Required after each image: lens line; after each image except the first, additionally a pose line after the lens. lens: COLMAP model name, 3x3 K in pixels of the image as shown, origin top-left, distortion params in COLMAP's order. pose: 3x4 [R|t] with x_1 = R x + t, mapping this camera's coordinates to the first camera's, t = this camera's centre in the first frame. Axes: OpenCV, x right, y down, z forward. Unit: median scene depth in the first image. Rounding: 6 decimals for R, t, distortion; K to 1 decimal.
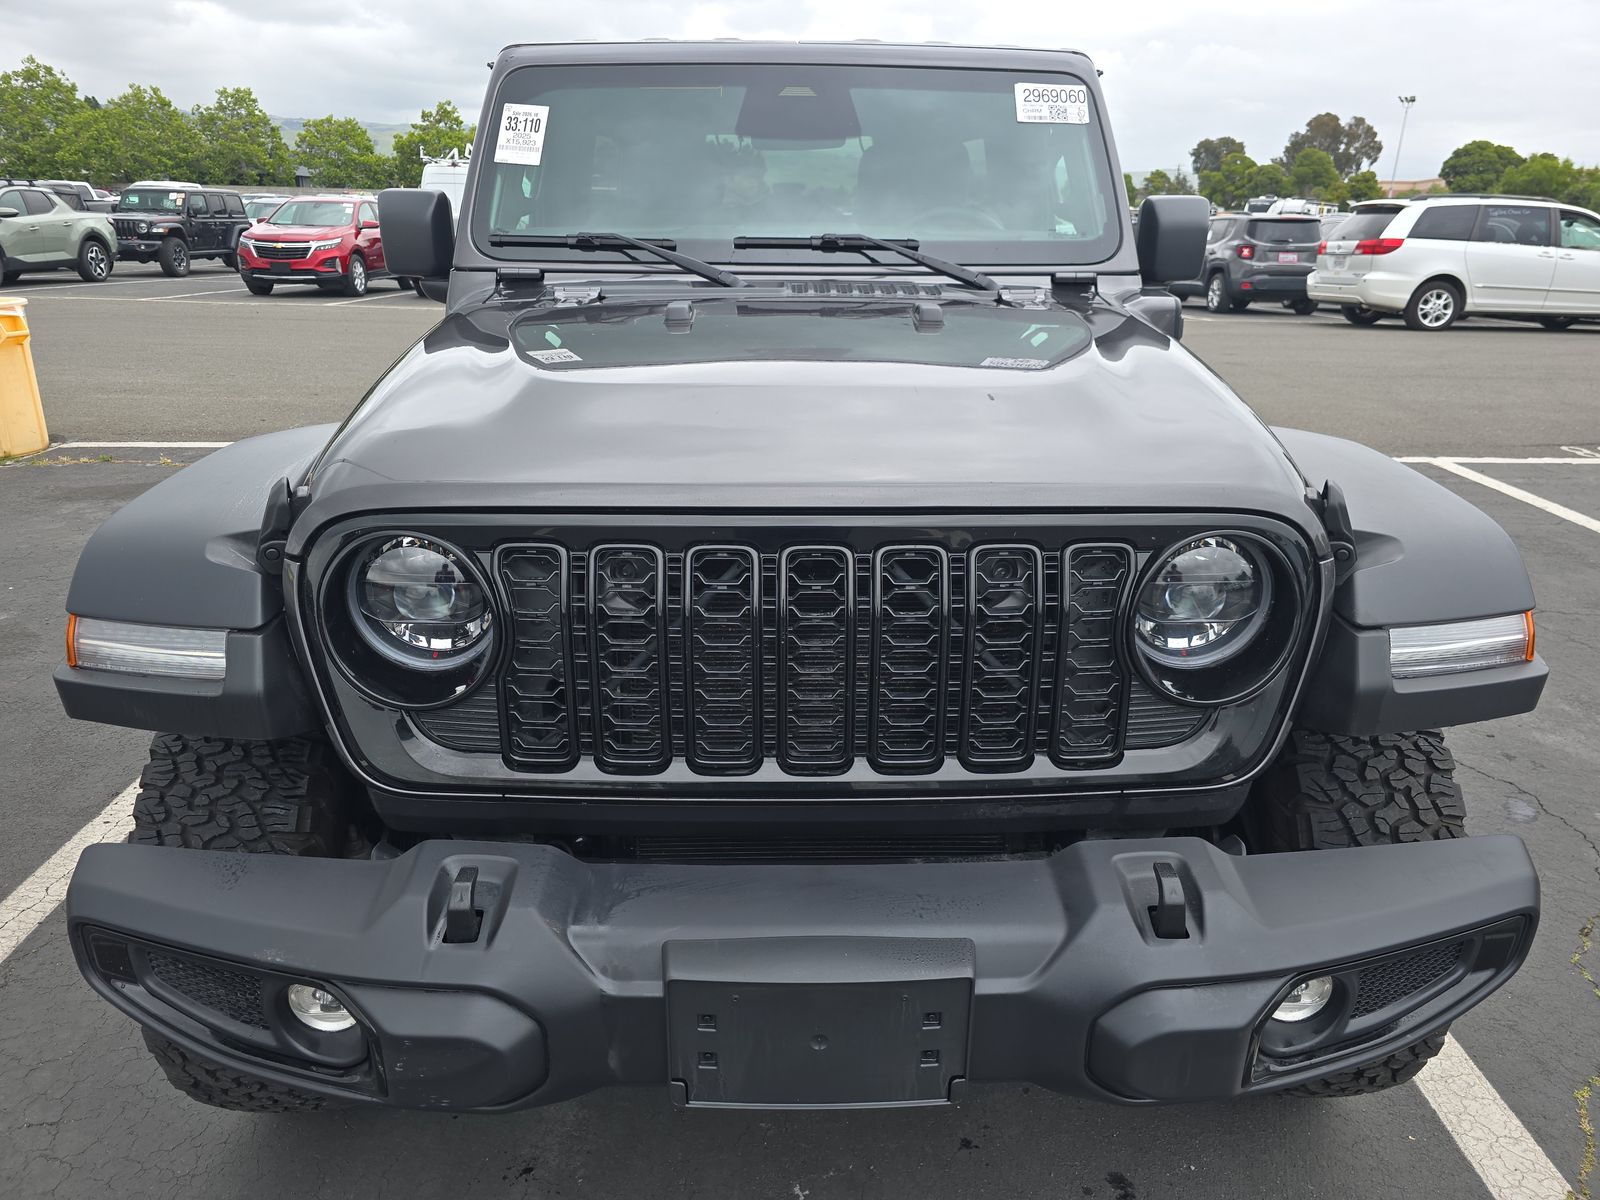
lens RADIAL K [[1133.9, 0, 811.6], [0, 1133.9, 604.0], [0, 0, 1]] dist [0.143314, -0.115804]
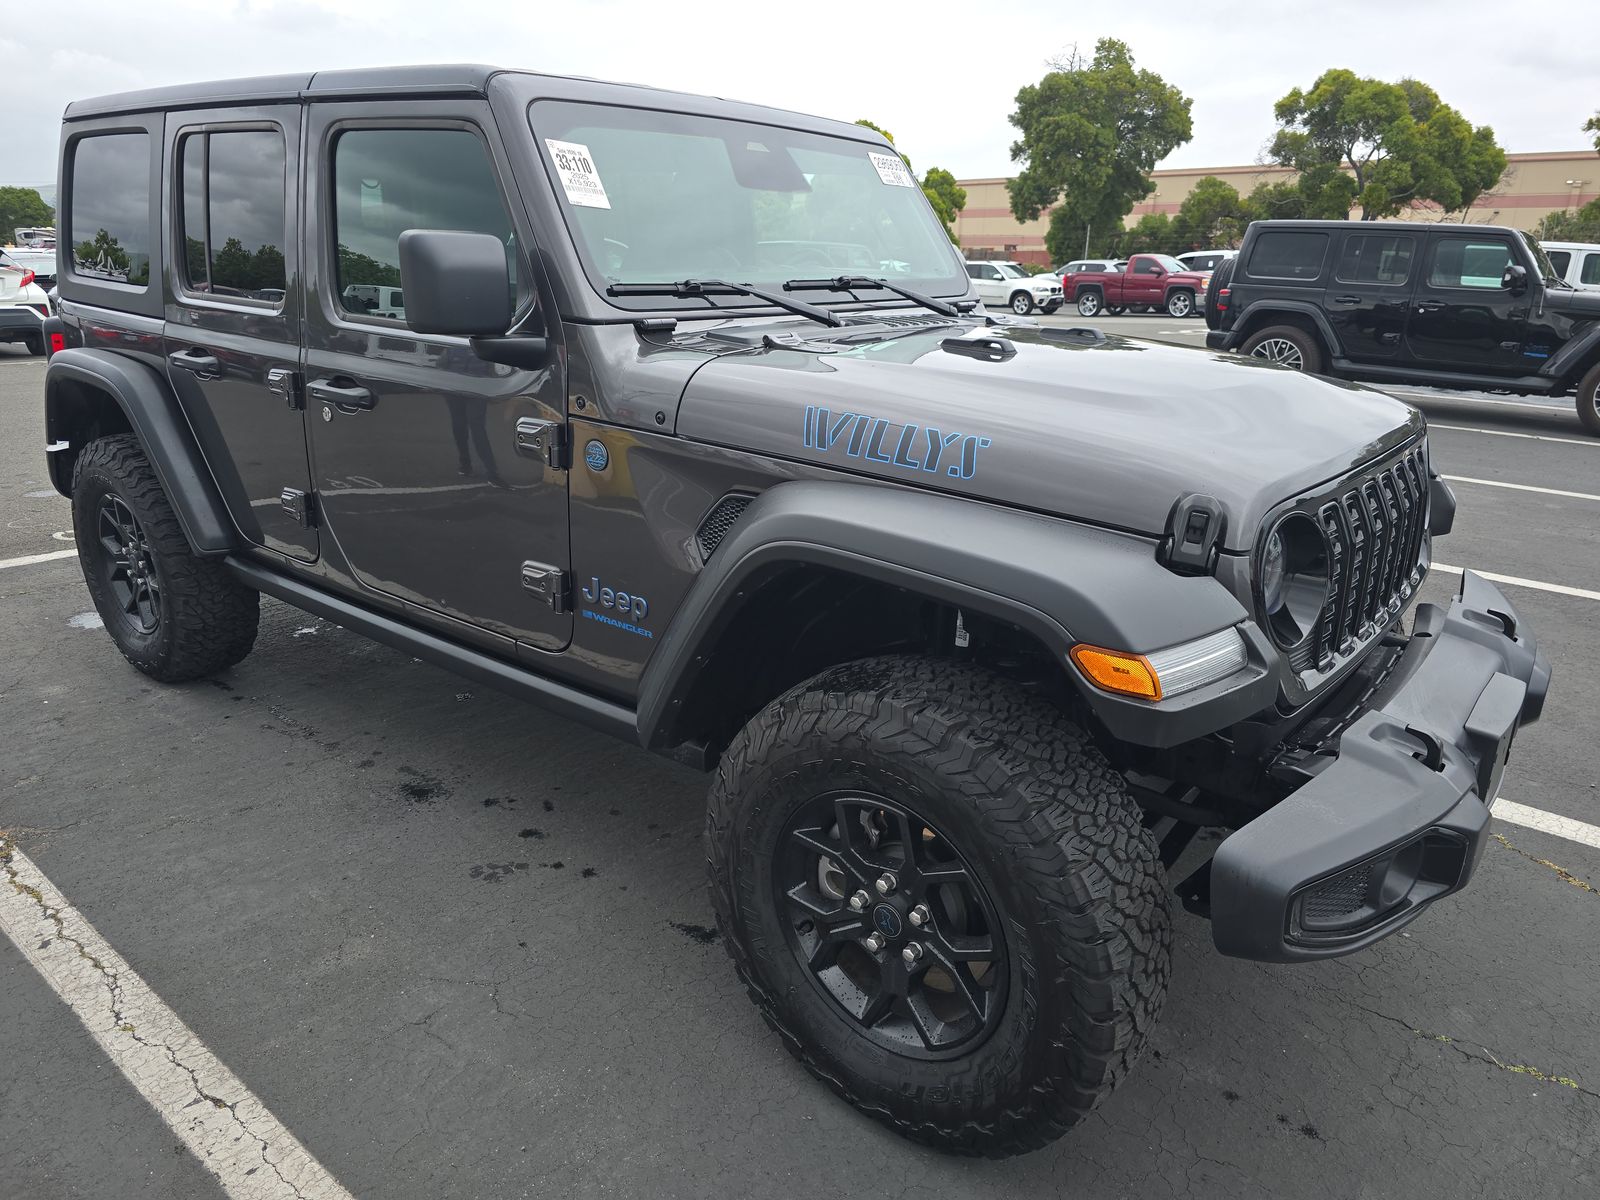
lens RADIAL K [[1133.9, 0, 811.6], [0, 1133.9, 604.0], [0, 0, 1]] dist [0.143314, -0.115804]
pose [[0.659907, -0.223369, 0.717376, -0.846182], [0.260459, 0.963591, 0.060439, -0.088895], [-0.704758, 0.146963, 0.694059, 0.295038]]
